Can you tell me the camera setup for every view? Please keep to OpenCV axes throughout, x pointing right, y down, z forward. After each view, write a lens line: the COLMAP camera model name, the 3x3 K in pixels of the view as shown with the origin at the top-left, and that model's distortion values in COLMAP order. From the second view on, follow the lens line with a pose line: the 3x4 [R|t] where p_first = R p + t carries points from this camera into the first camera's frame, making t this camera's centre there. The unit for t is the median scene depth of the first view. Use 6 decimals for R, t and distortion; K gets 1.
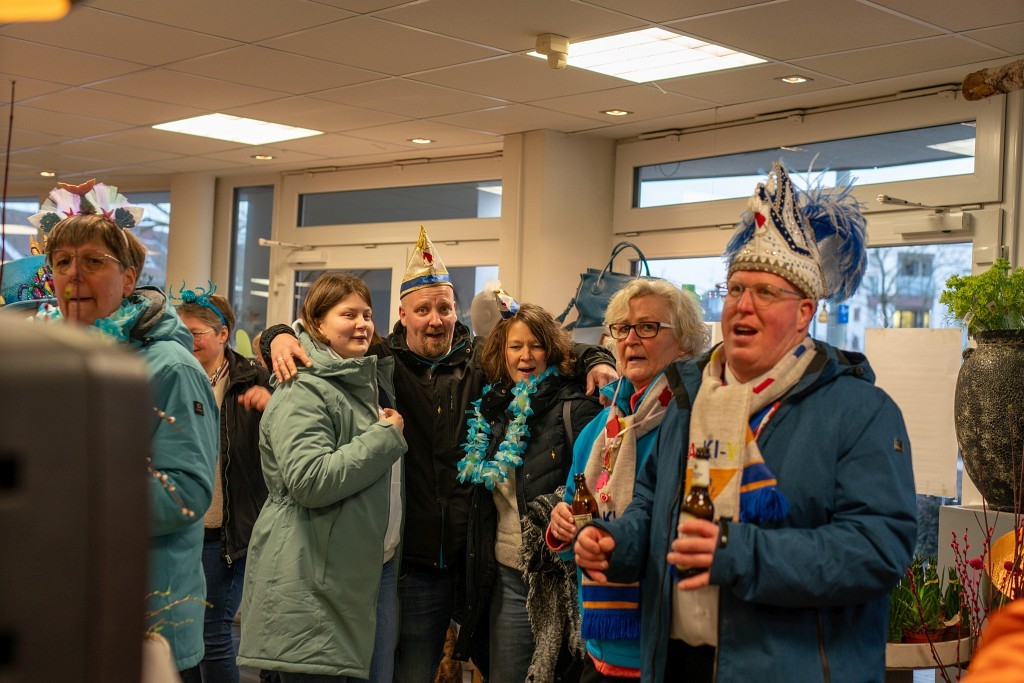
lens RADIAL K [[1382.8, 0, 513.1], [0, 1382.8, 335.6], [0, 0, 1]] dist [0.011365, 0.000000]
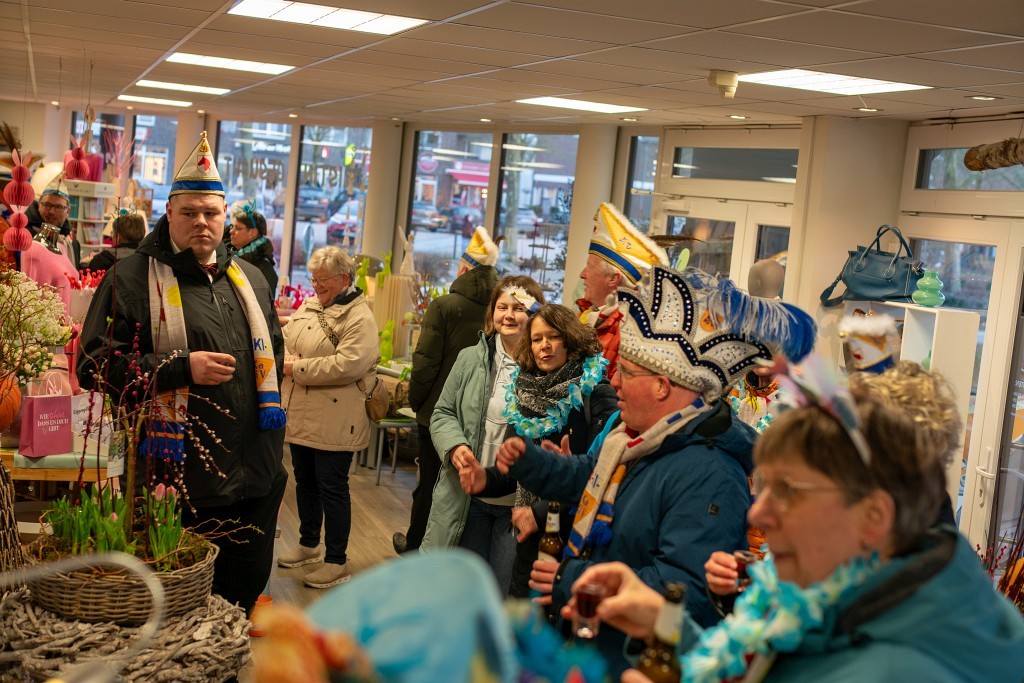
lens RADIAL K [[1394.5, 0, 514.8], [0, 1394.5, 344.7], [0, 0, 1]] dist [-0.007896, 0.000000]
pose [[0.904888, 0.085777, -0.416917, 0.301578], [-0.044411, 0.993165, 0.107944, -0.085605], [0.423326, -0.079161, 0.902512, -0.118384]]
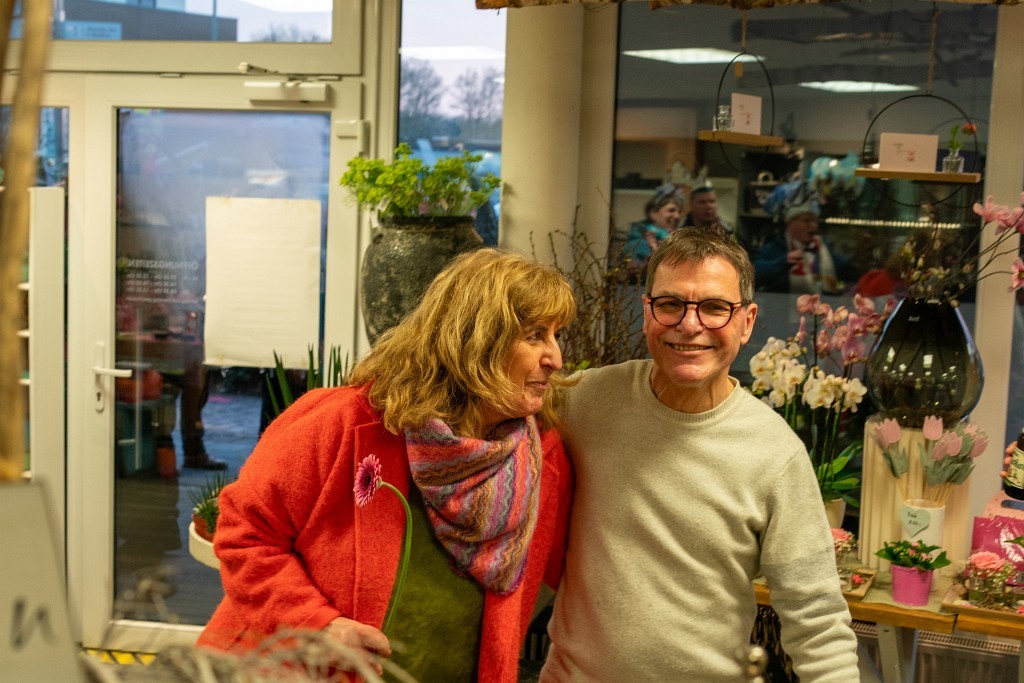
lens RADIAL K [[1382.8, 0, 523.3], [0, 1382.8, 341.7], [0, 0, 1]] dist [0.011365, 0.000000]
pose [[0.752854, -0.094808, 0.651324, -0.199089], [-0.015523, 0.986738, 0.161575, -0.060503], [-0.658005, -0.131753, 0.741398, 0.134273]]
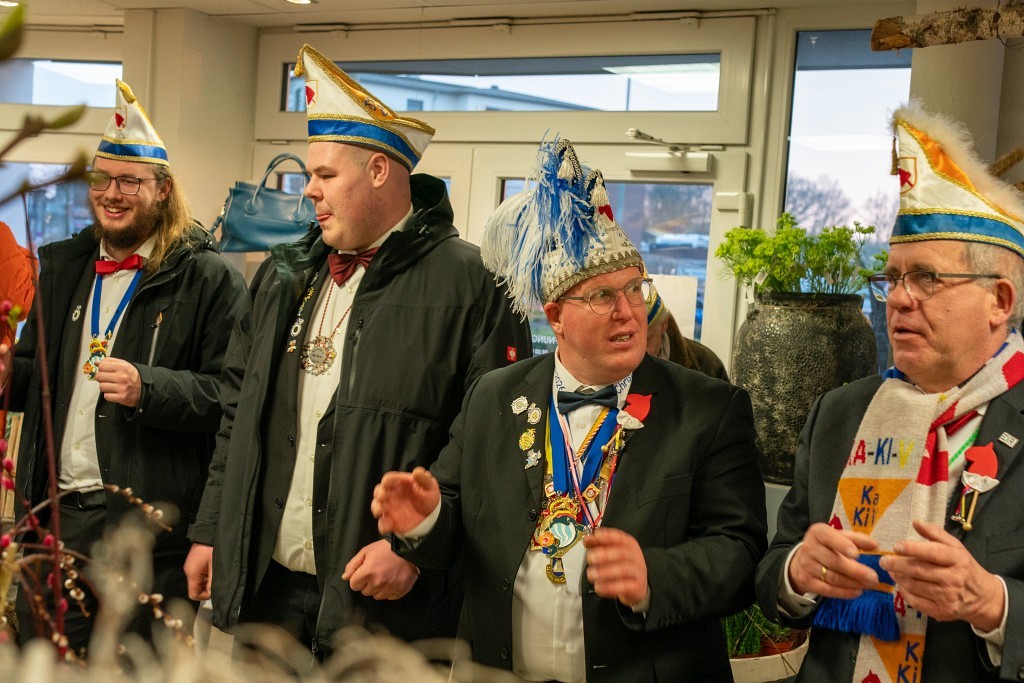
lens RADIAL K [[1382.8, 0, 508.9], [0, 1382.8, 326.4], [0, 0, 1]] dist [0.011365, 0.000000]
pose [[0.912565, 0.003618, 0.408916, -0.153151], [-0.037348, 0.996519, 0.074532, -0.032851], [-0.407223, -0.083287, 0.909523, 0.177031]]
